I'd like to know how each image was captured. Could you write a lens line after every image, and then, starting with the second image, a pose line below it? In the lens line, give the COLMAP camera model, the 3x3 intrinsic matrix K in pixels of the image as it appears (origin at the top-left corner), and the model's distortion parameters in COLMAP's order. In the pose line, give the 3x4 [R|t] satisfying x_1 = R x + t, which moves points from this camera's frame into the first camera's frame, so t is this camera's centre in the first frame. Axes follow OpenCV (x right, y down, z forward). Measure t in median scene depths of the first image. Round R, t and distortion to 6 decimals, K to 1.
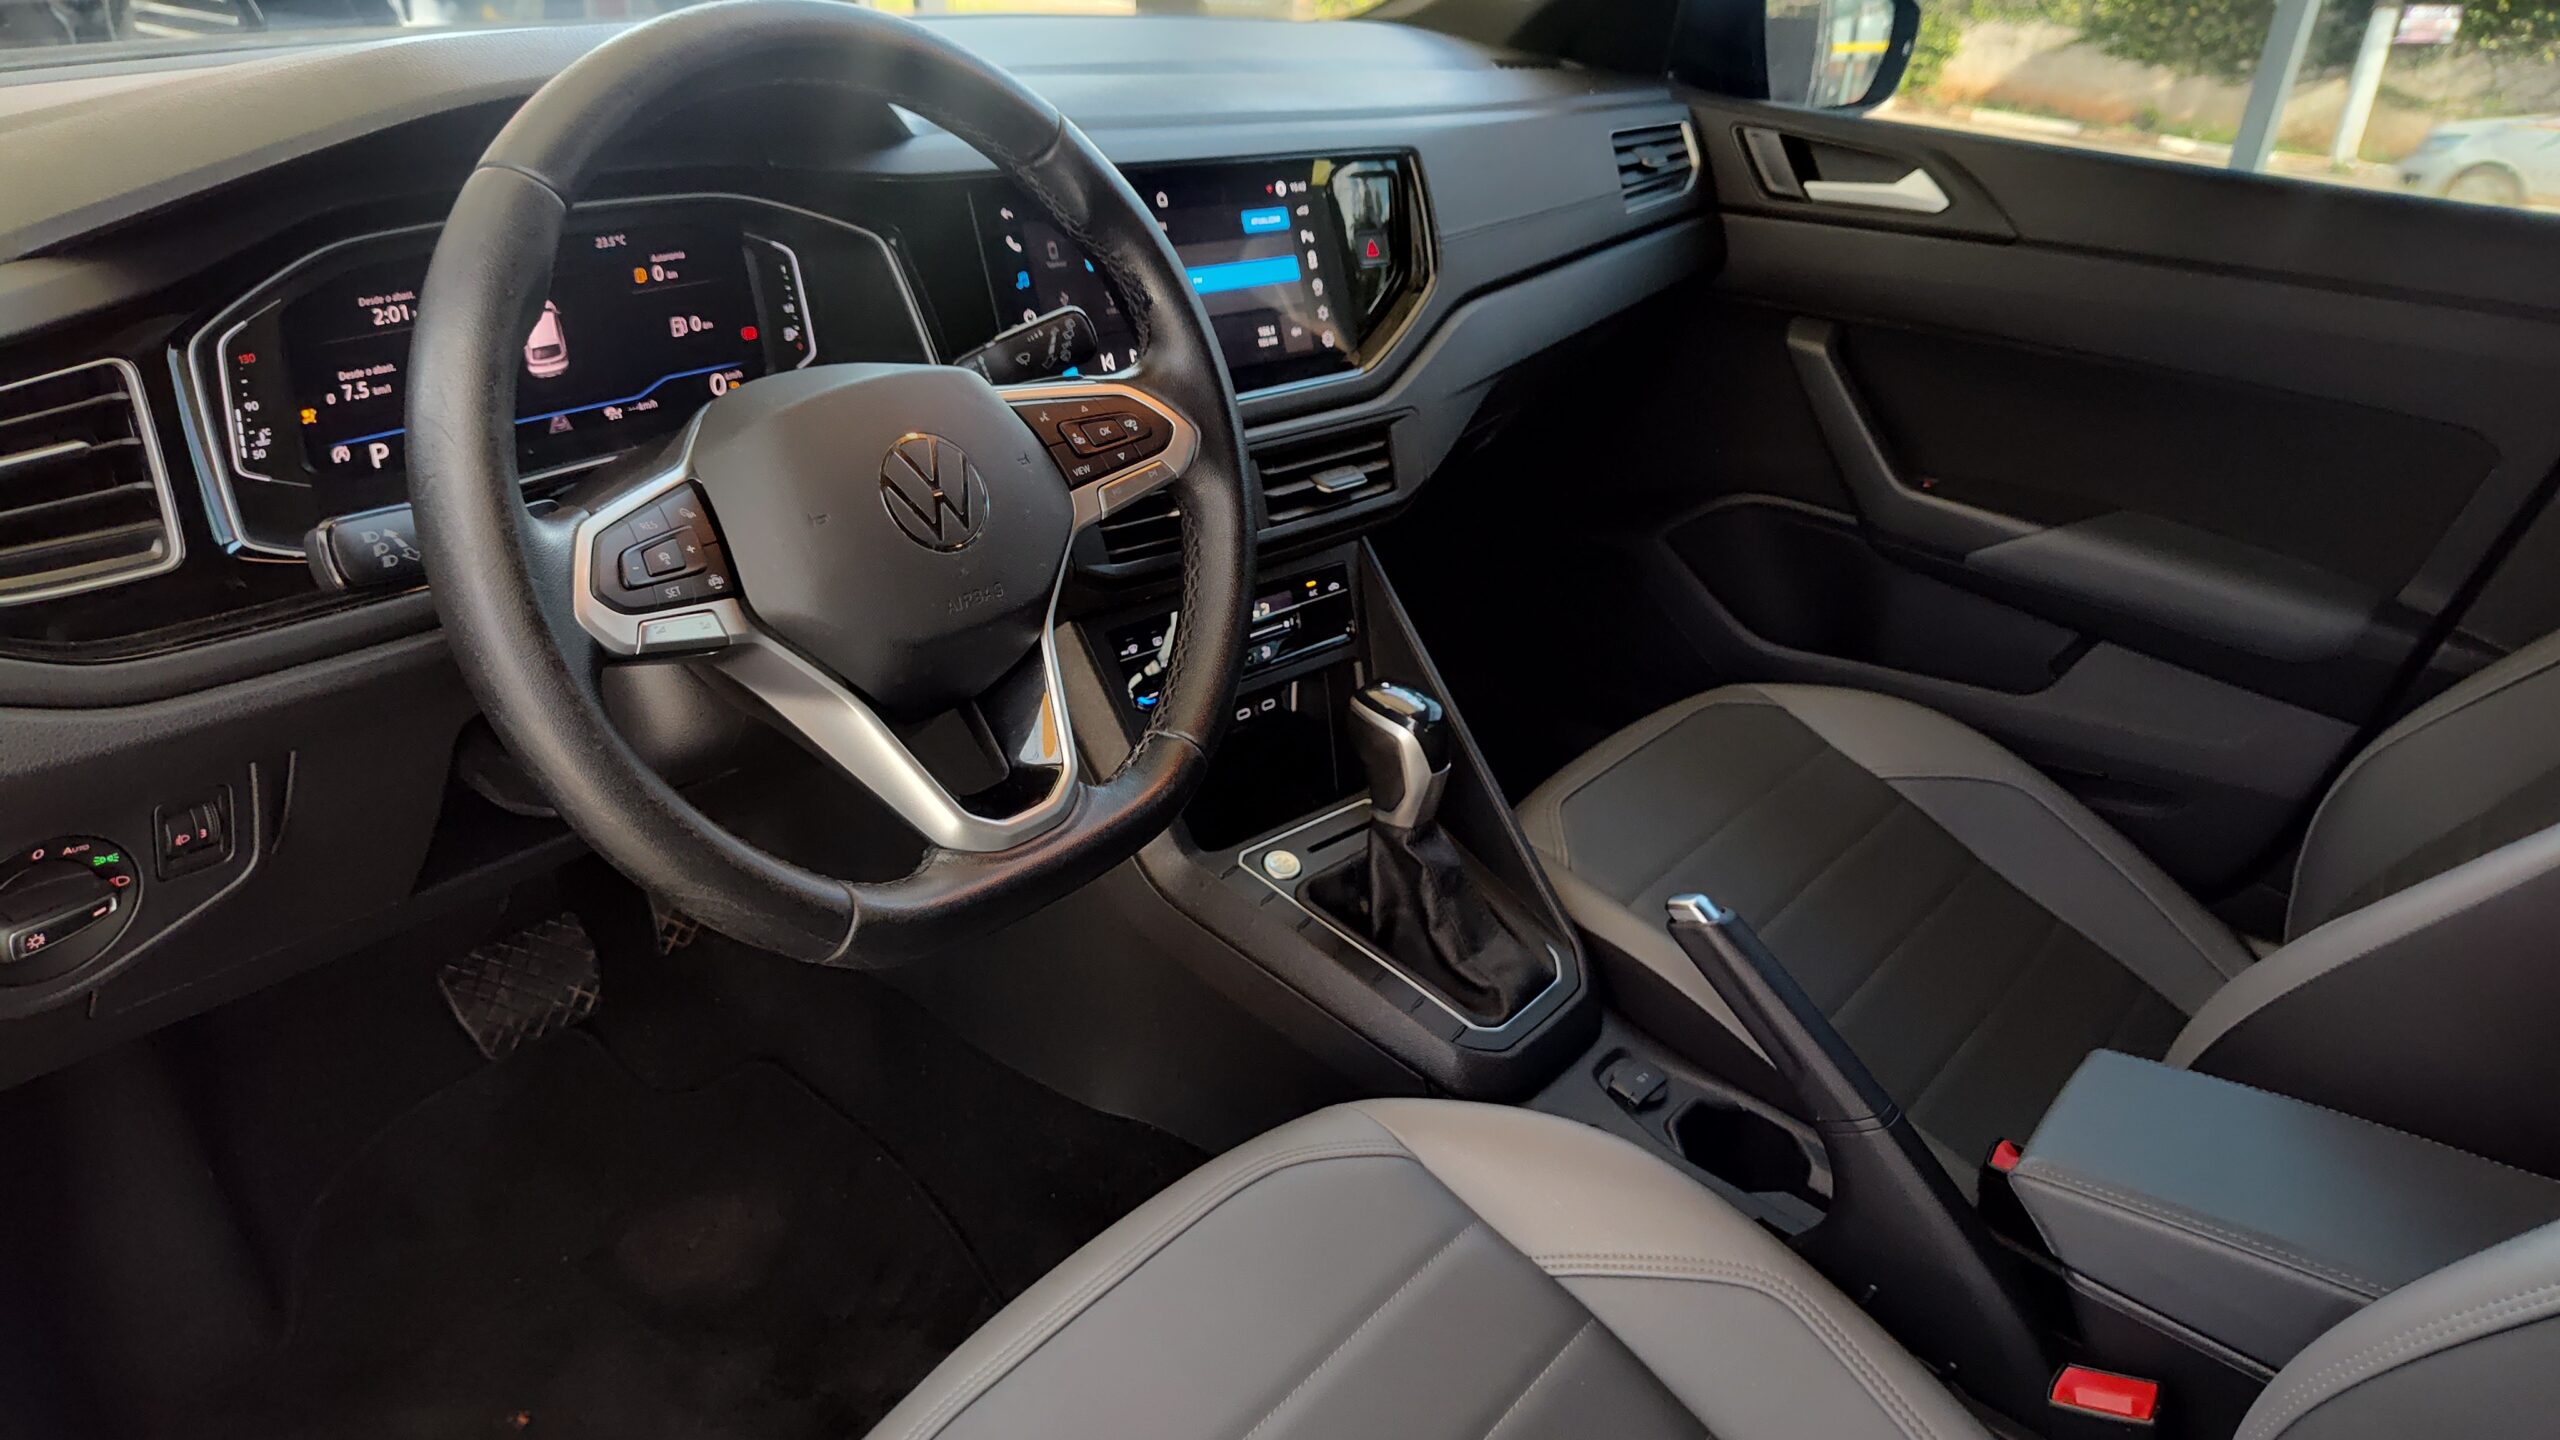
lens RADIAL K [[1766.7, 0, 1284.1], [0, 1766.7, 745.6], [0, 0, 1]] dist [0.034370, -0.056979]
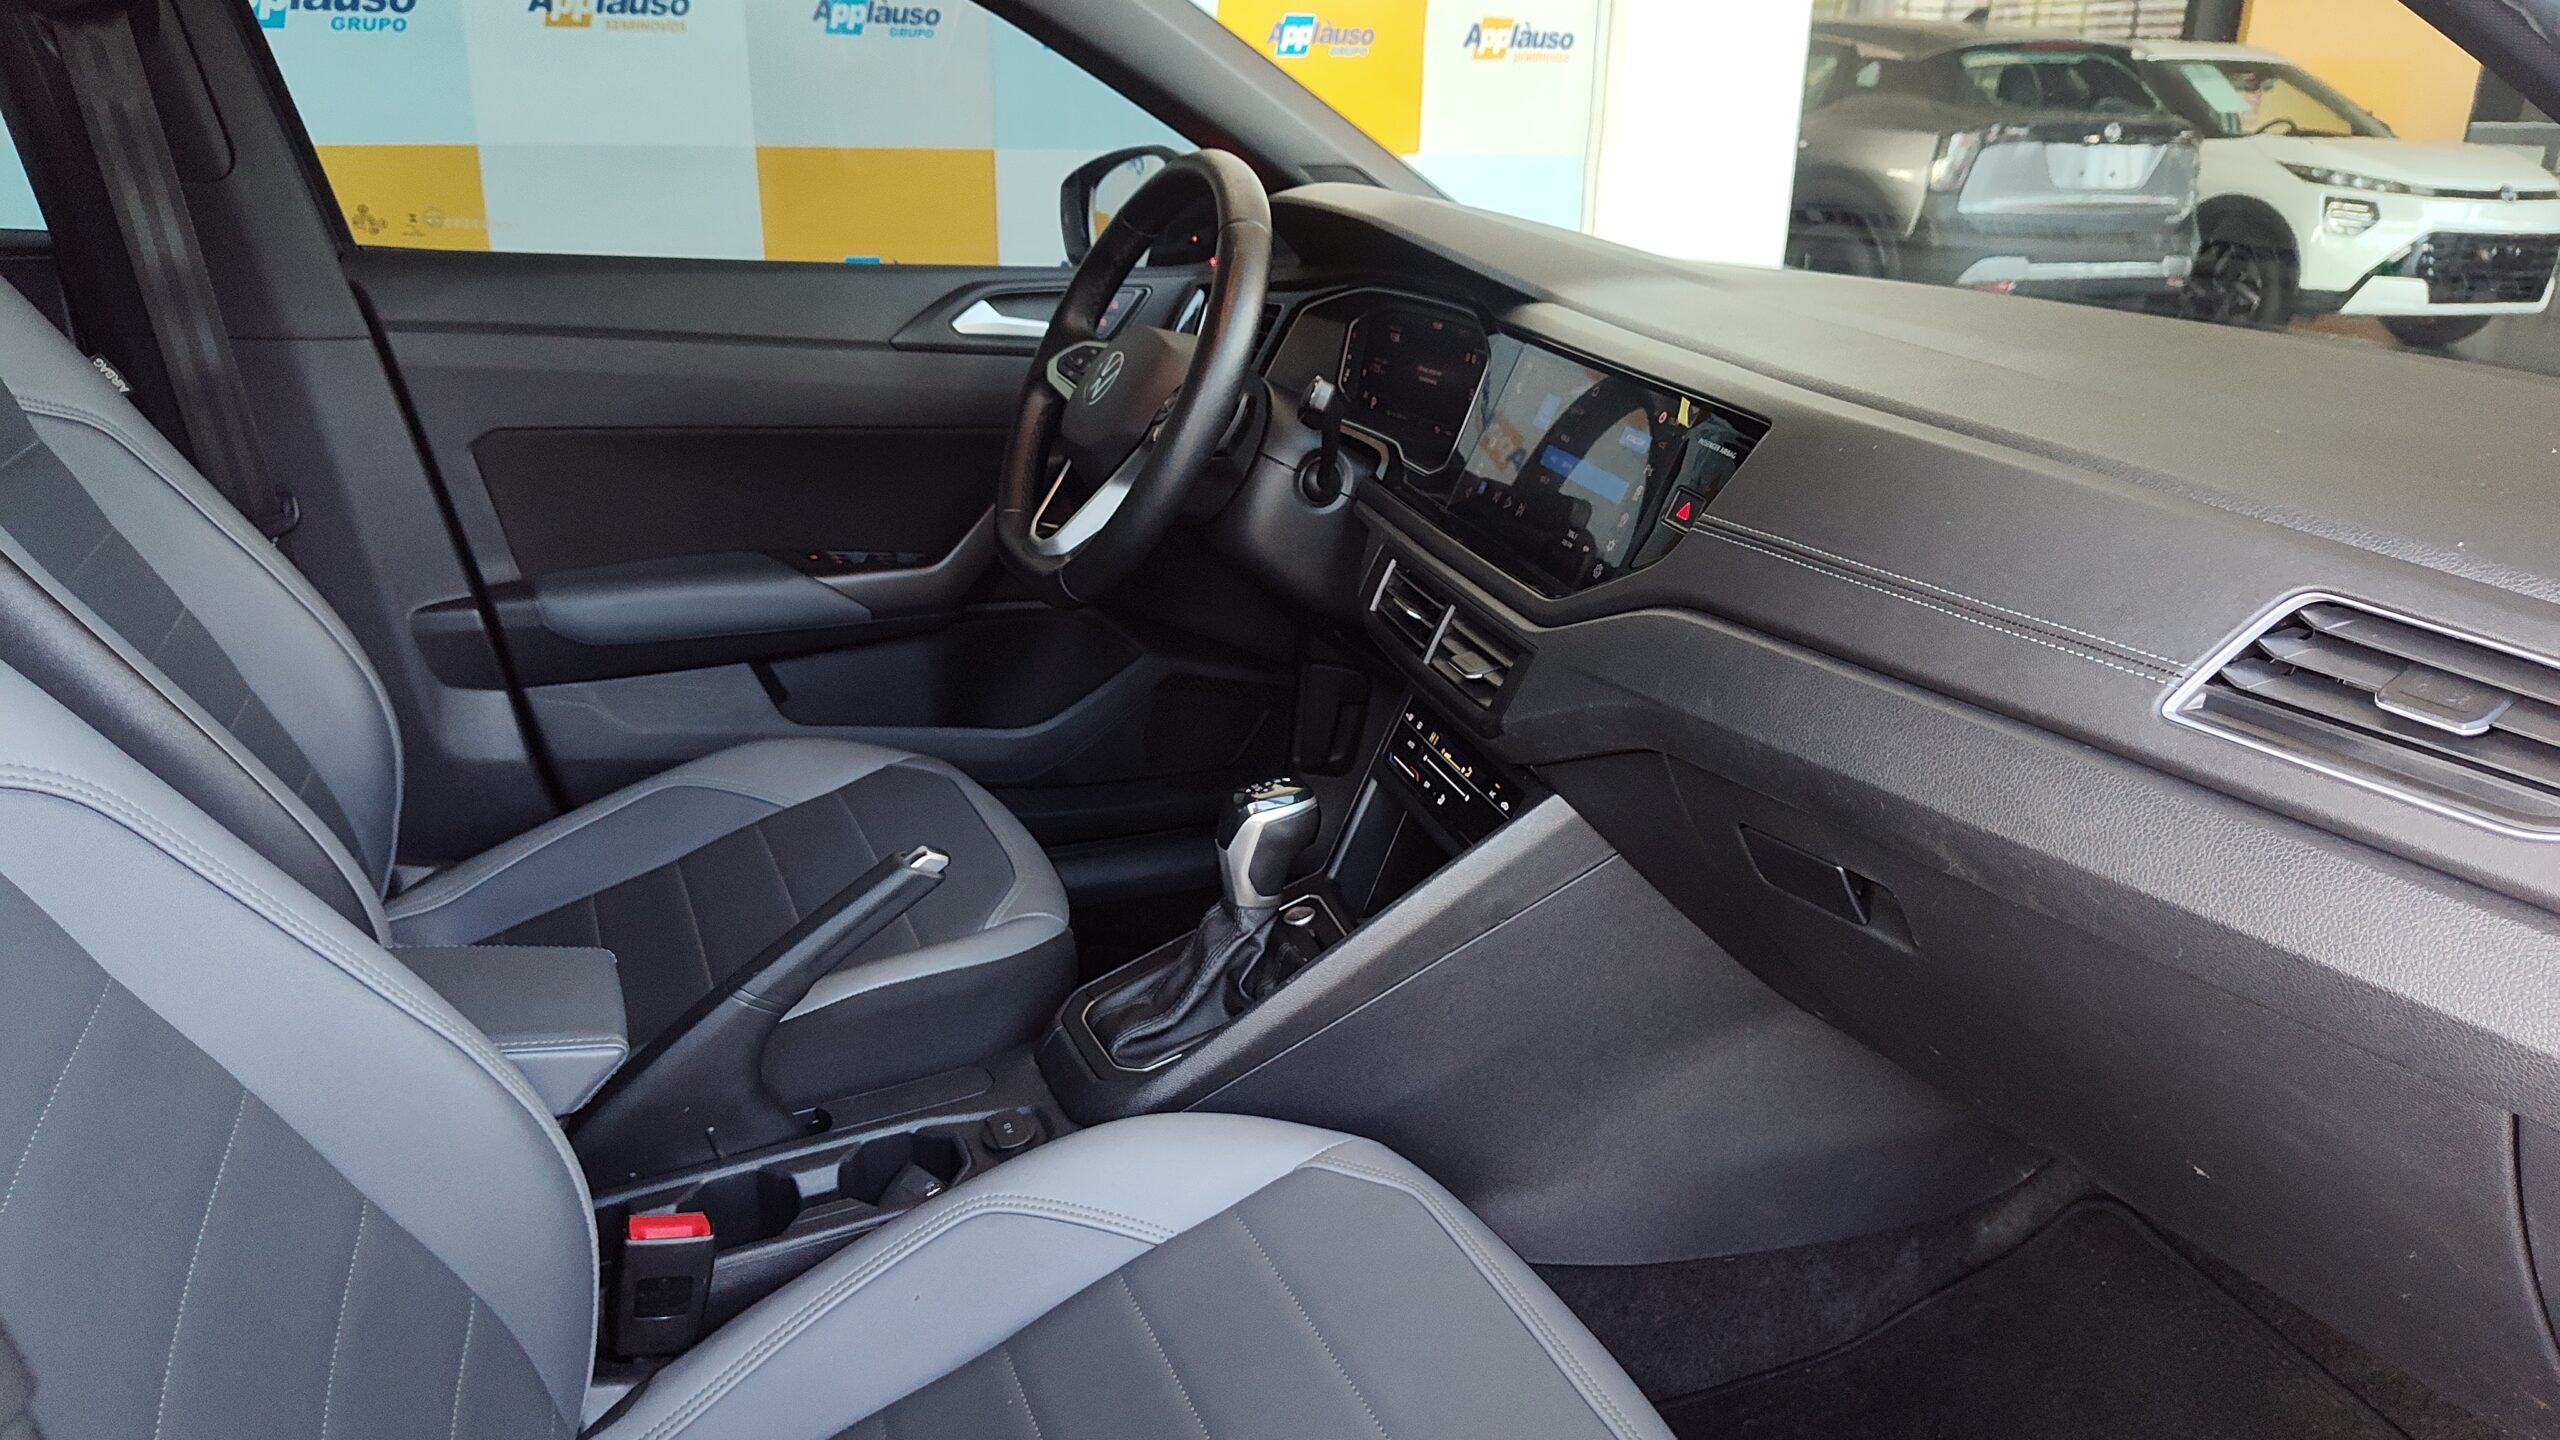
lens RADIAL K [[1766.7, 0, 1271.9], [0, 1766.7, 736.4], [0, 0, 1]] dist [0.034370, -0.056979]
pose [[-0.466864, 0.216094, -0.857520, 1.116408], [-0.465883, 0.764108, 0.446197, -0.605834], [0.751659, 0.607818, -0.256060, 1.418612]]
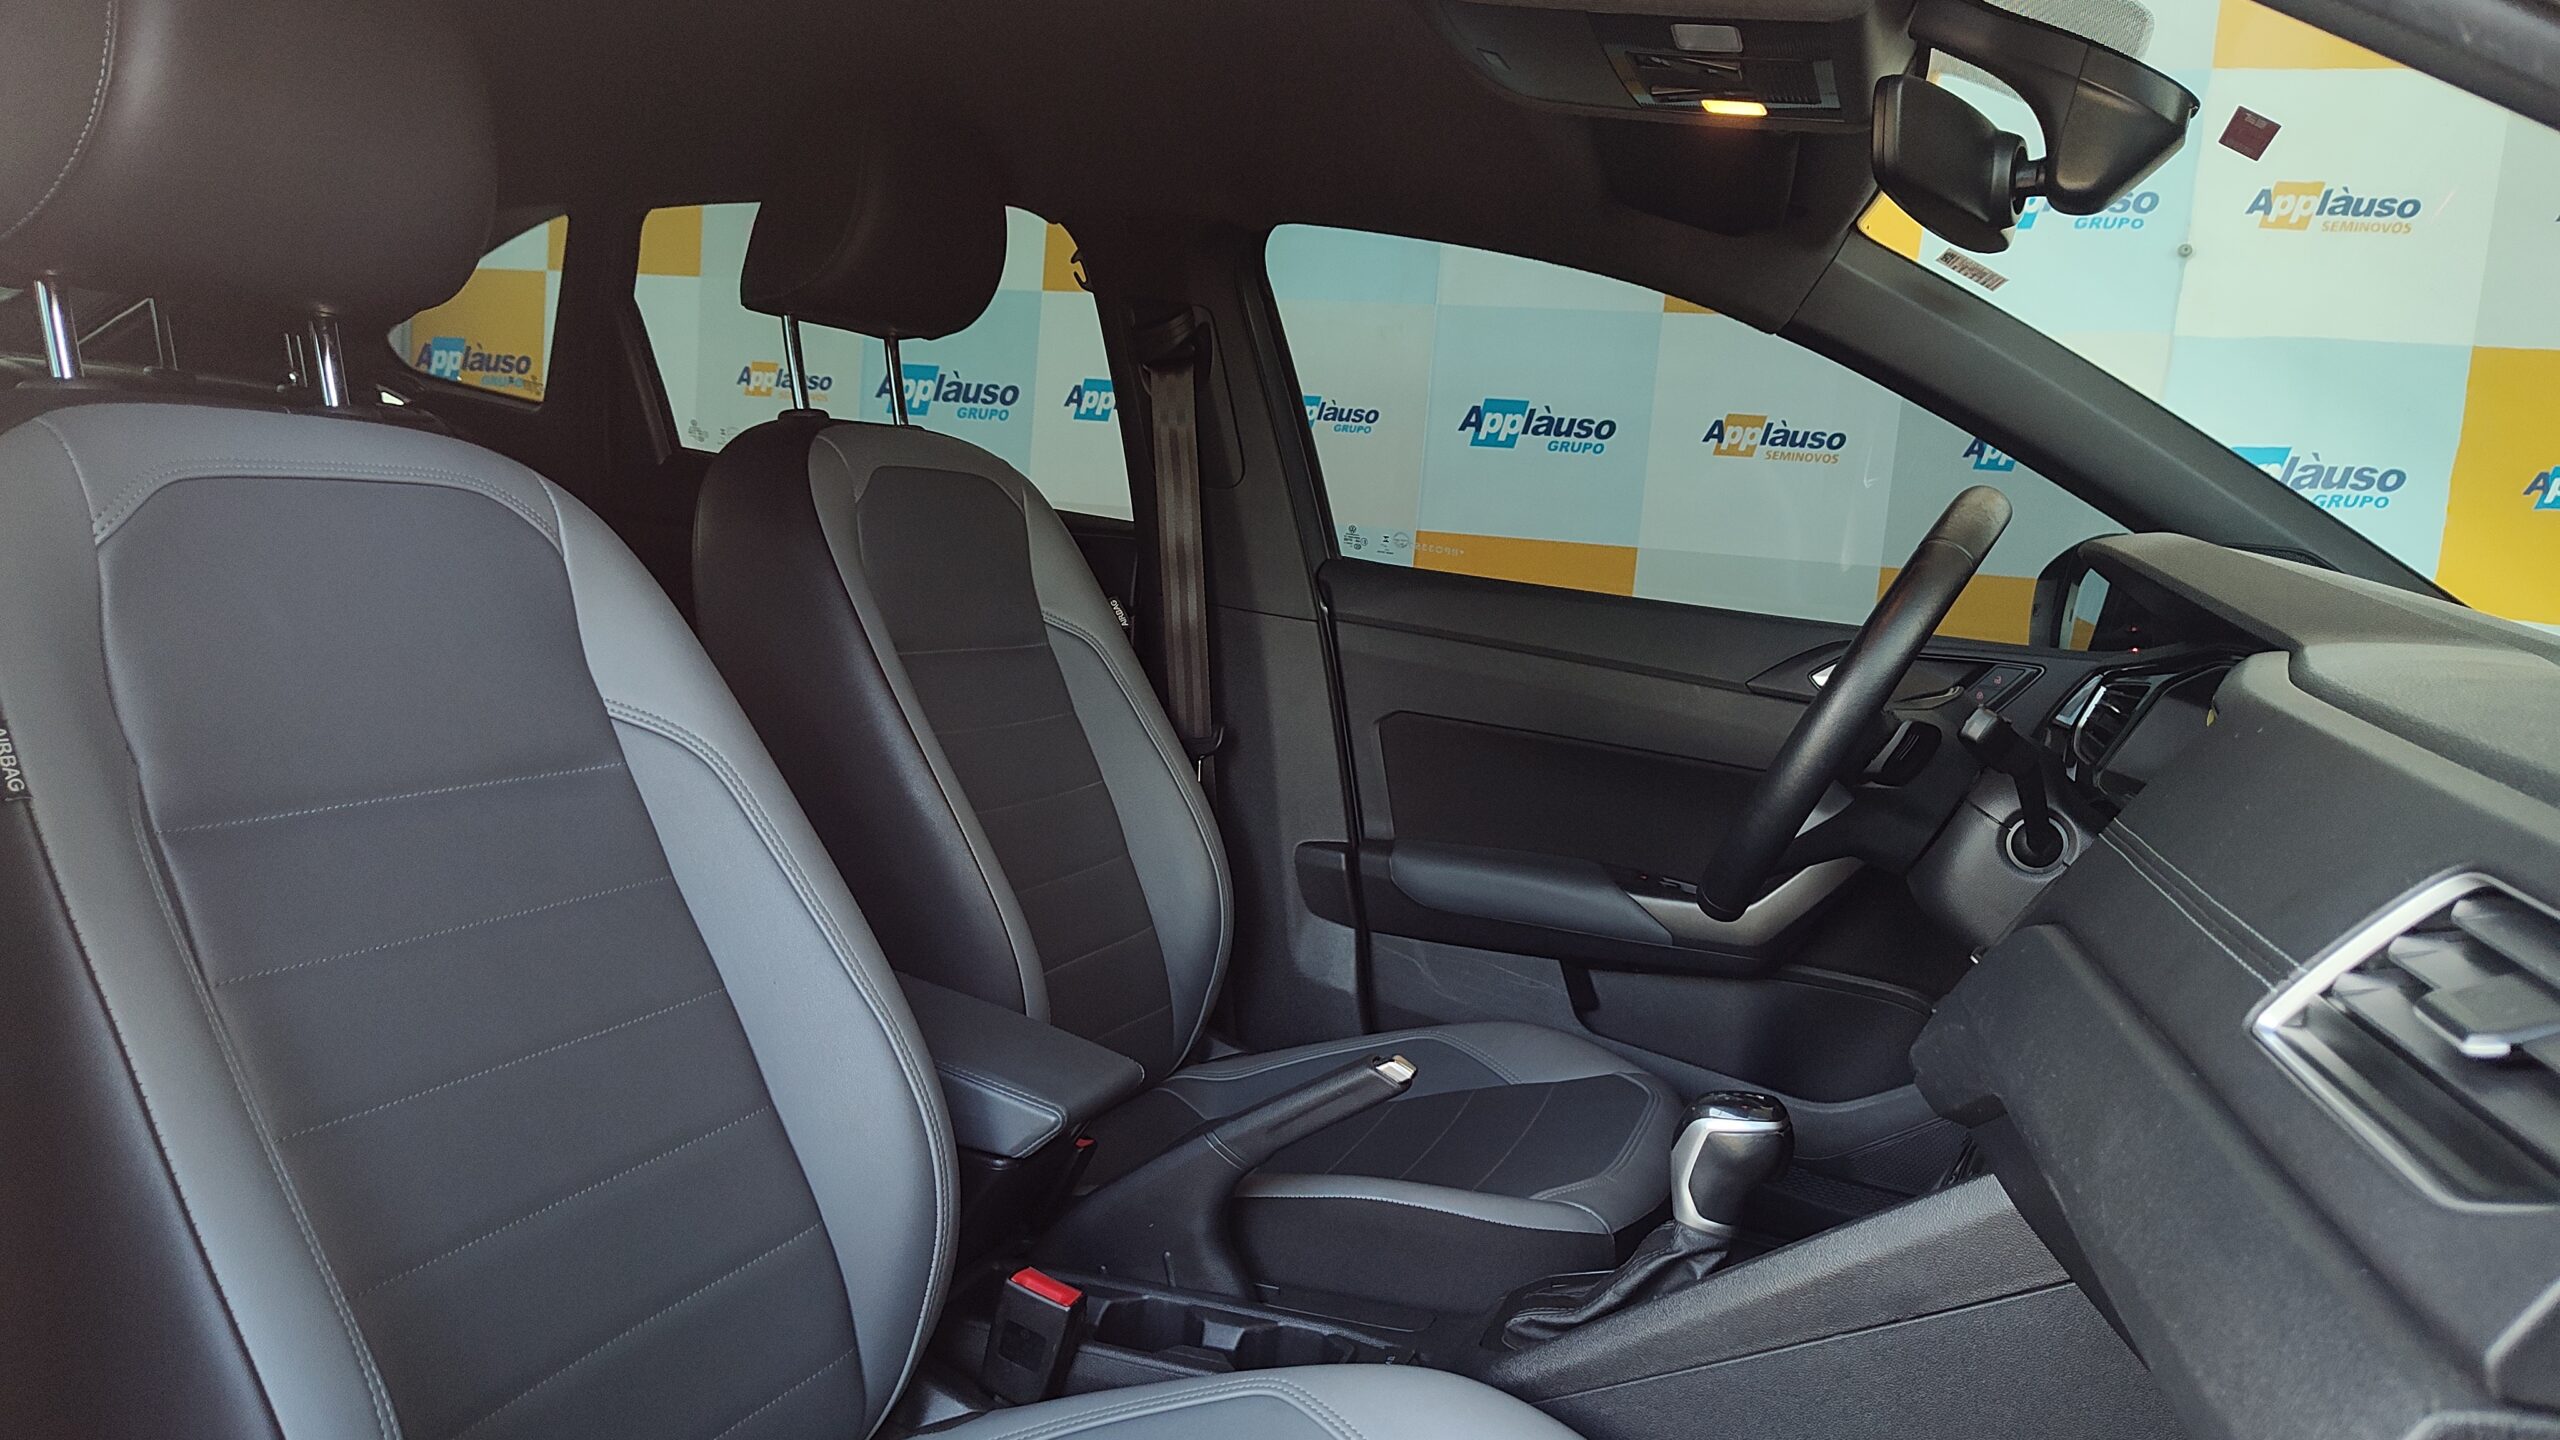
lens RADIAL K [[1766.7, 0, 1270.9], [0, 1766.7, 714.4], [0, 0, 1]] dist [0.034370, -0.056979]
pose [[-0.937195, -0.124089, -0.325988, 0.741116], [-0.285917, 0.808618, 0.514187, -0.713292], [0.199795, 0.575098, -0.793312, 1.808195]]
